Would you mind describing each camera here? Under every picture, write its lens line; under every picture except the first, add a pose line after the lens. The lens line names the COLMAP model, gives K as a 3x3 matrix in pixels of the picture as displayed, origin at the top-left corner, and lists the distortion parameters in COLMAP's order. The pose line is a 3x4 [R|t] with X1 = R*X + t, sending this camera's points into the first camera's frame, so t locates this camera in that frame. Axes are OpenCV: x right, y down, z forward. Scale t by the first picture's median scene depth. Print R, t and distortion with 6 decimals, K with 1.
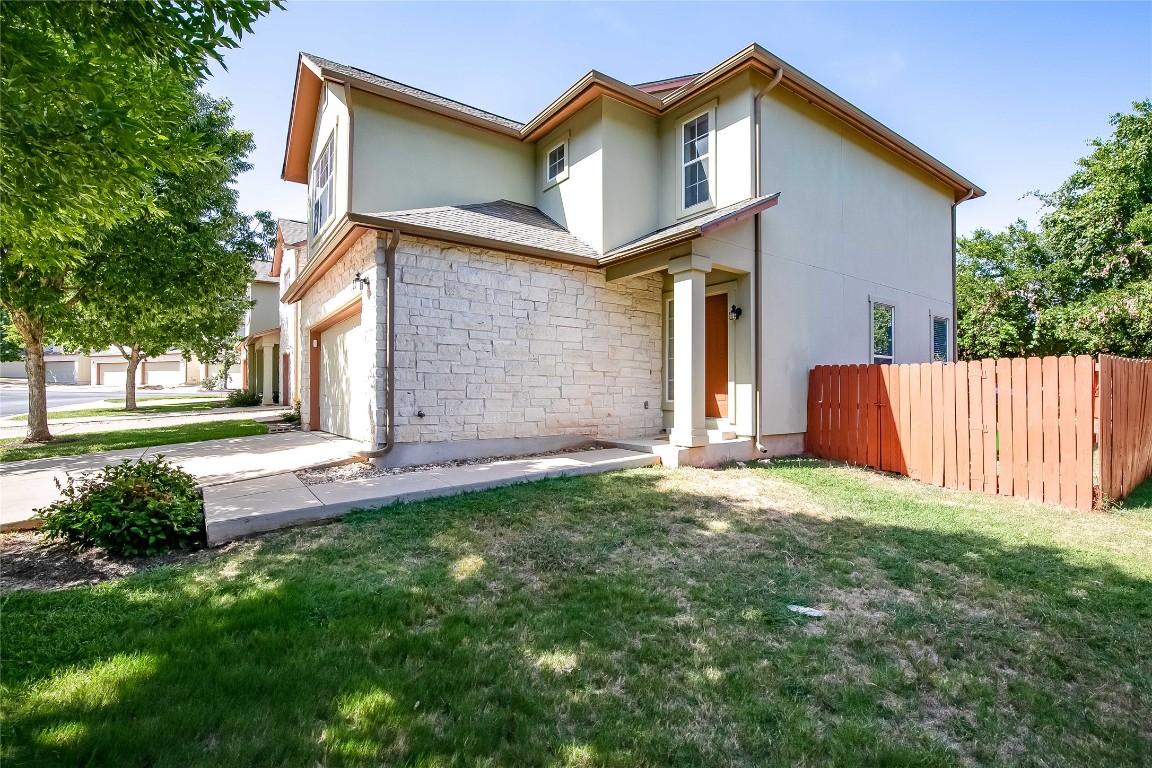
lens RADIAL K [[534.8, 0, 574.8], [0, 534.8, 390.3], [0, 0, 1]] dist [-0.036418, 0.007157]
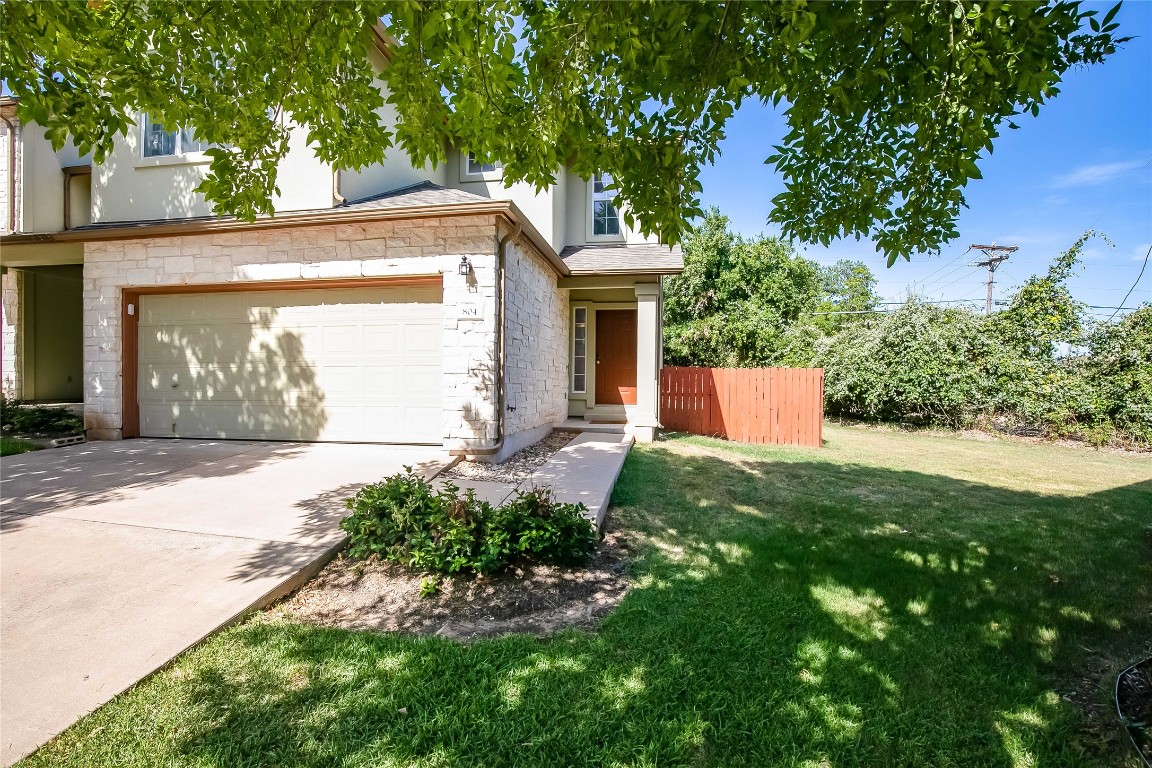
lens RADIAL K [[534.8, 0, 574.8], [0, 534.8, 390.3], [0, 0, 1]] dist [-0.036418, 0.007157]
pose [[0.694260, -0.013281, 0.719602, -0.972901], [-0.006604, 0.999670, 0.024822, -0.012535], [-0.719694, -0.021985, 0.693943, 0.220325]]
